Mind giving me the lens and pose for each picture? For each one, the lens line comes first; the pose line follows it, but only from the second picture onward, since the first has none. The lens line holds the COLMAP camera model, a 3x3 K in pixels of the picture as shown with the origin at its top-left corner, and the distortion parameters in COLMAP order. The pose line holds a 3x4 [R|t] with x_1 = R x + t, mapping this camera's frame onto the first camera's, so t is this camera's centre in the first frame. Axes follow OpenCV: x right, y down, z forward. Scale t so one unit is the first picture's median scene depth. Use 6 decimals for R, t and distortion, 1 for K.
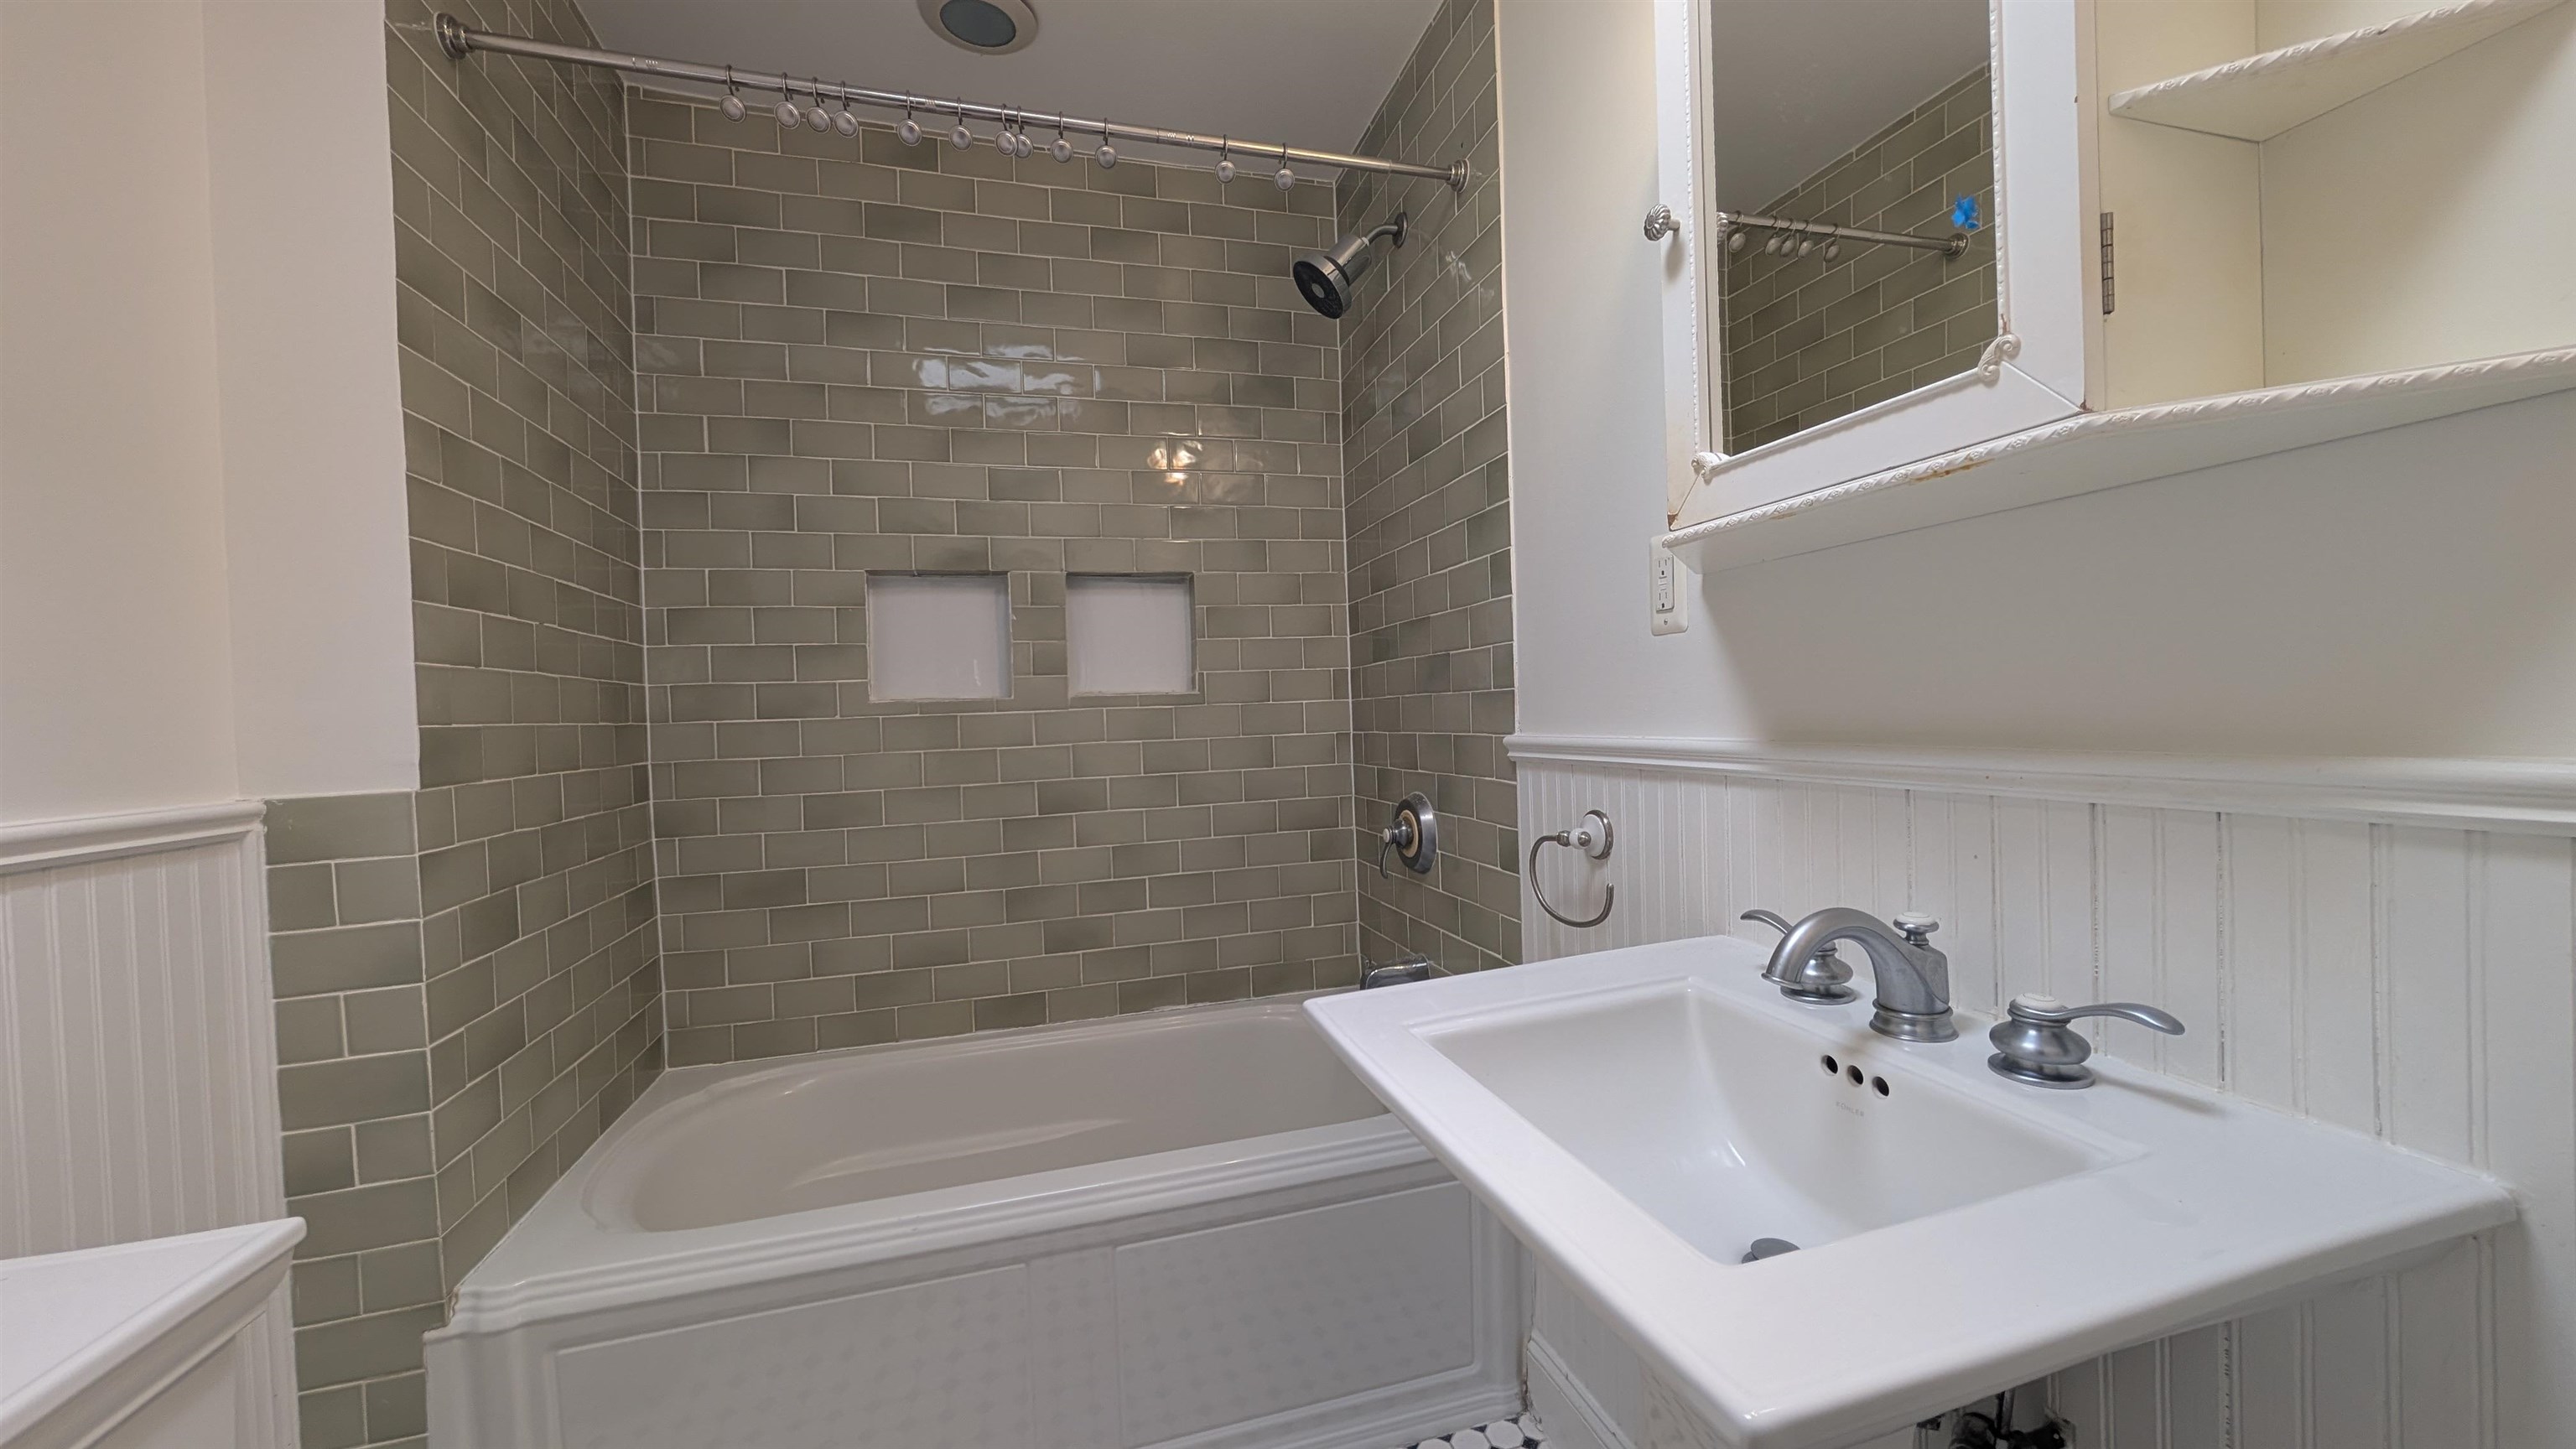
lens RADIAL K [[967.7, 0, 1287.7], [0, 967.7, 726.8], [0, 0, 1]] dist [0.000710, -0.000128]
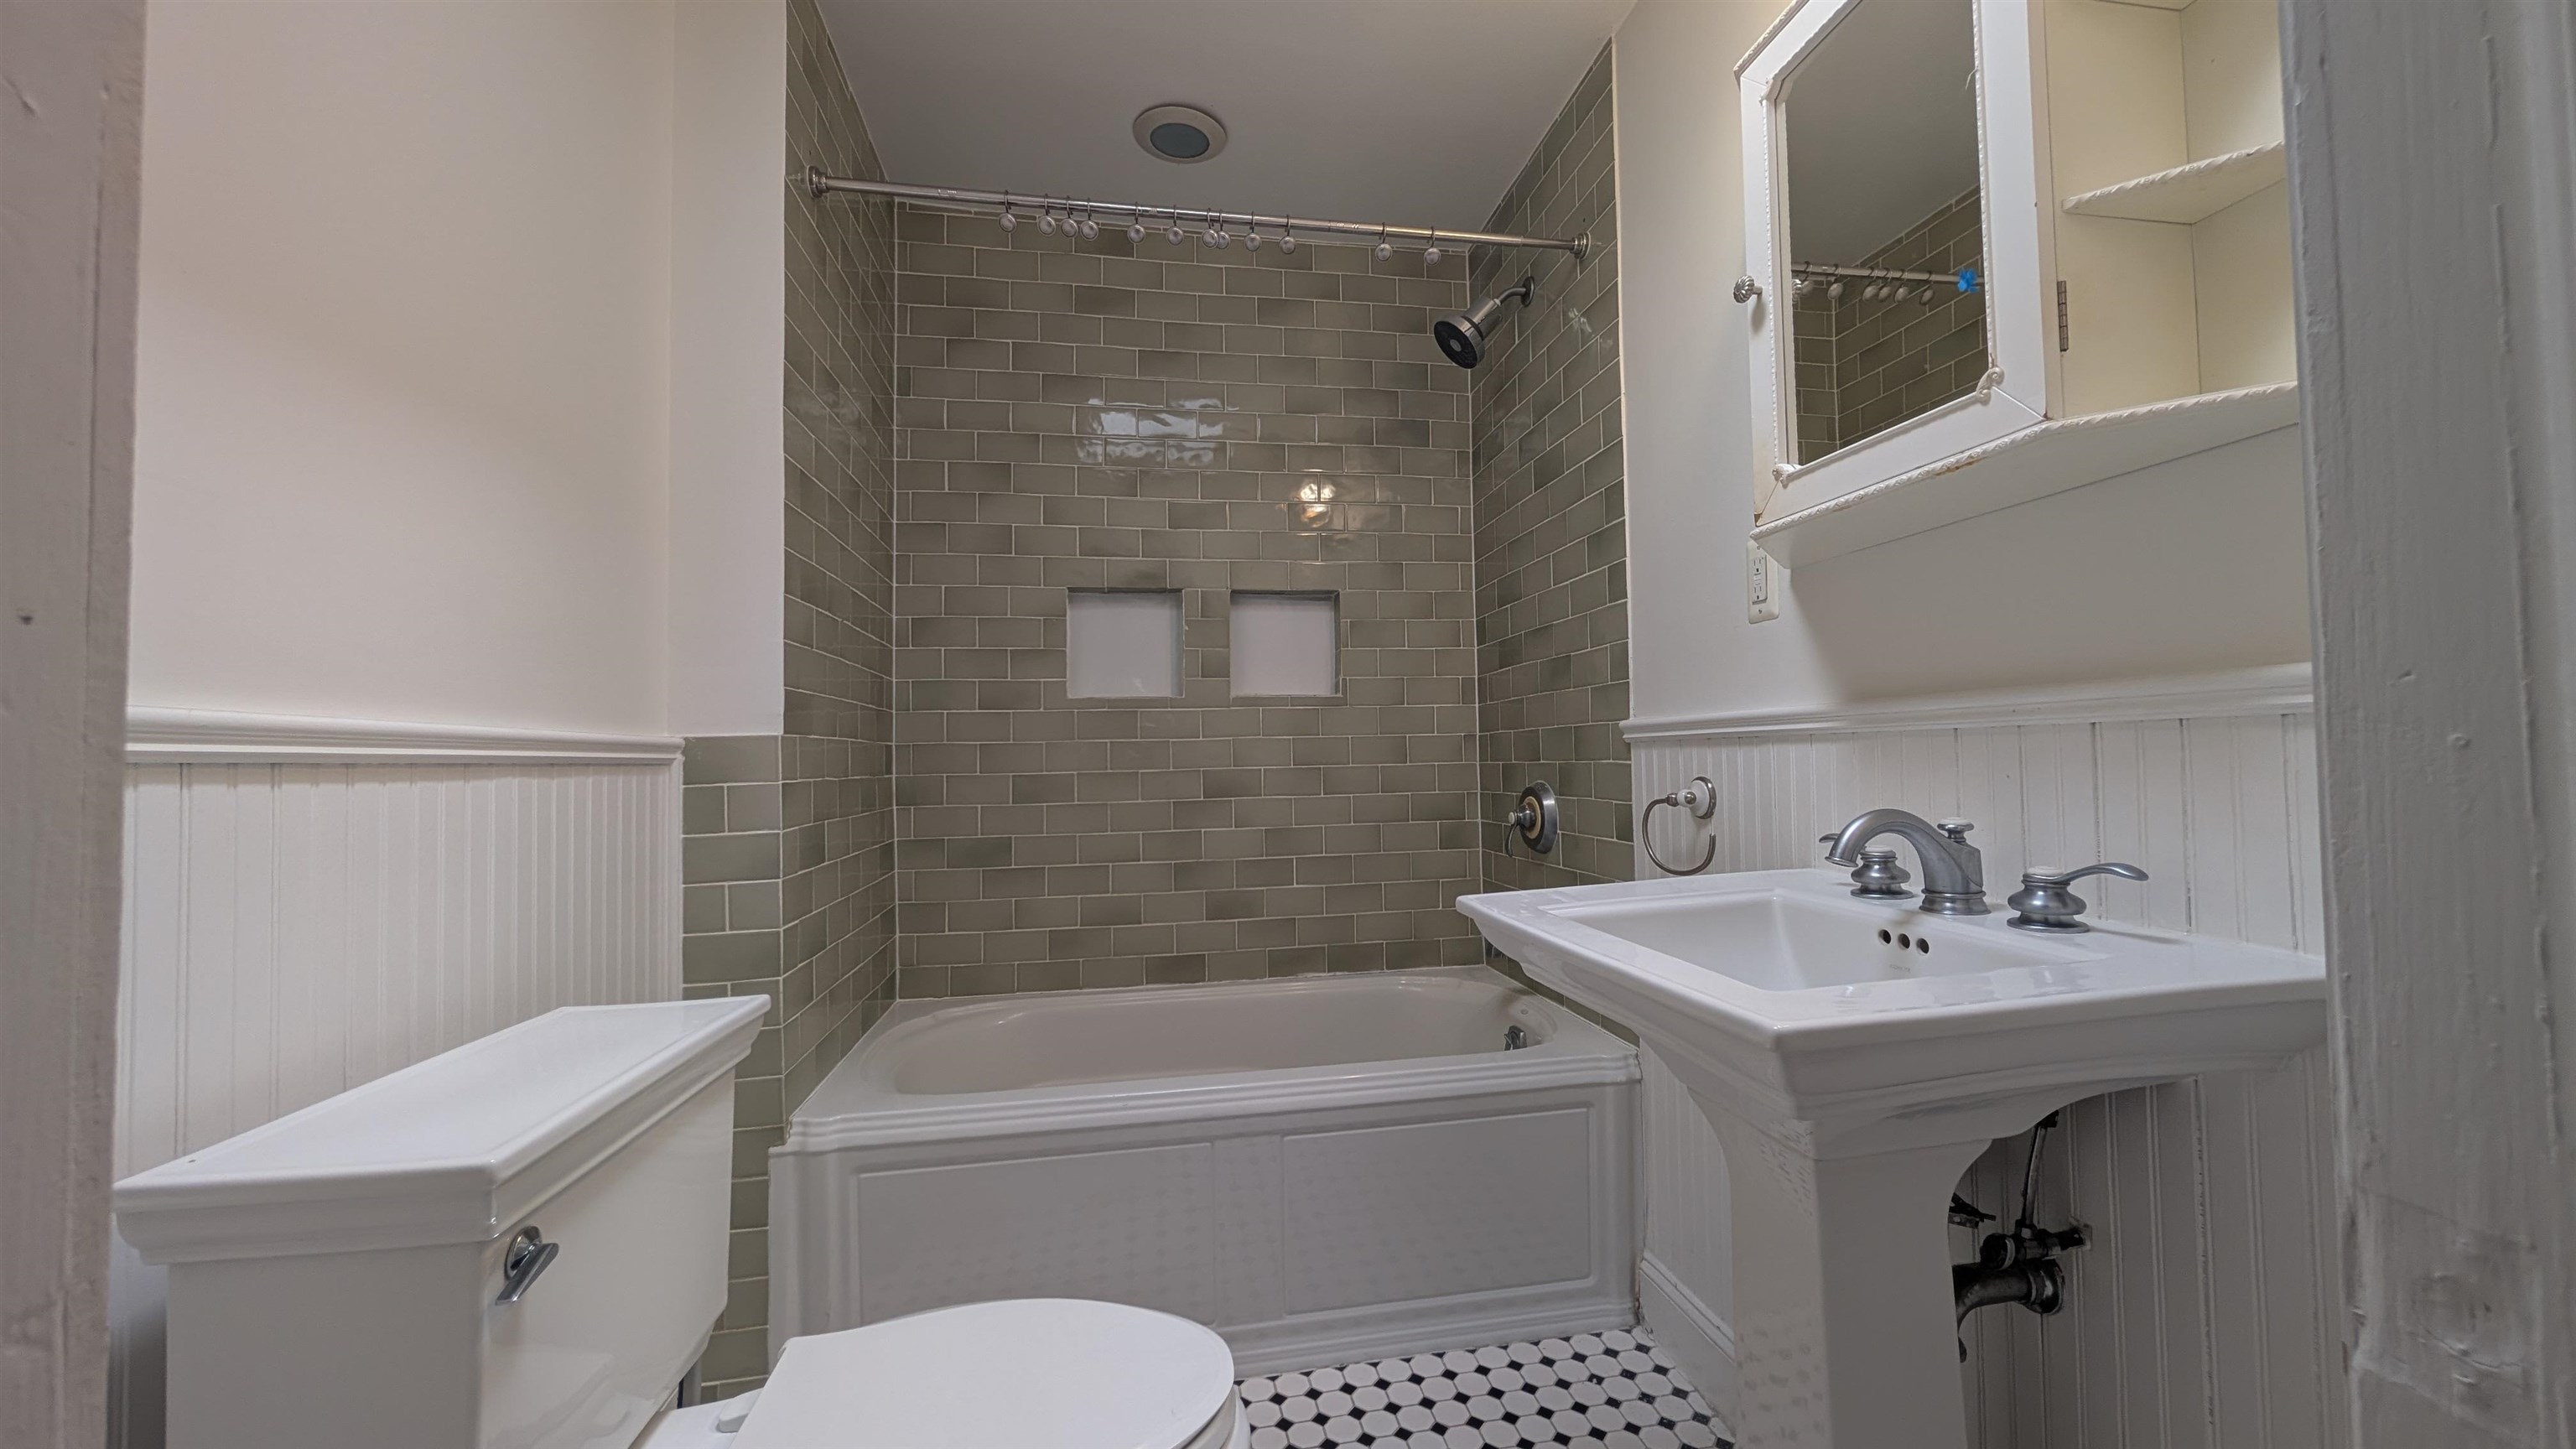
lens RADIAL K [[967.7, 0, 1287.7], [0, 967.7, 726.8], [0, 0, 1]] dist [0.000710, -0.000128]
pose [[0.993817, 0.012739, -0.110295, -0.041866], [-0.017852, 0.998805, -0.045497, 0.075938], [0.109584, 0.047185, 0.992857, -0.185109]]
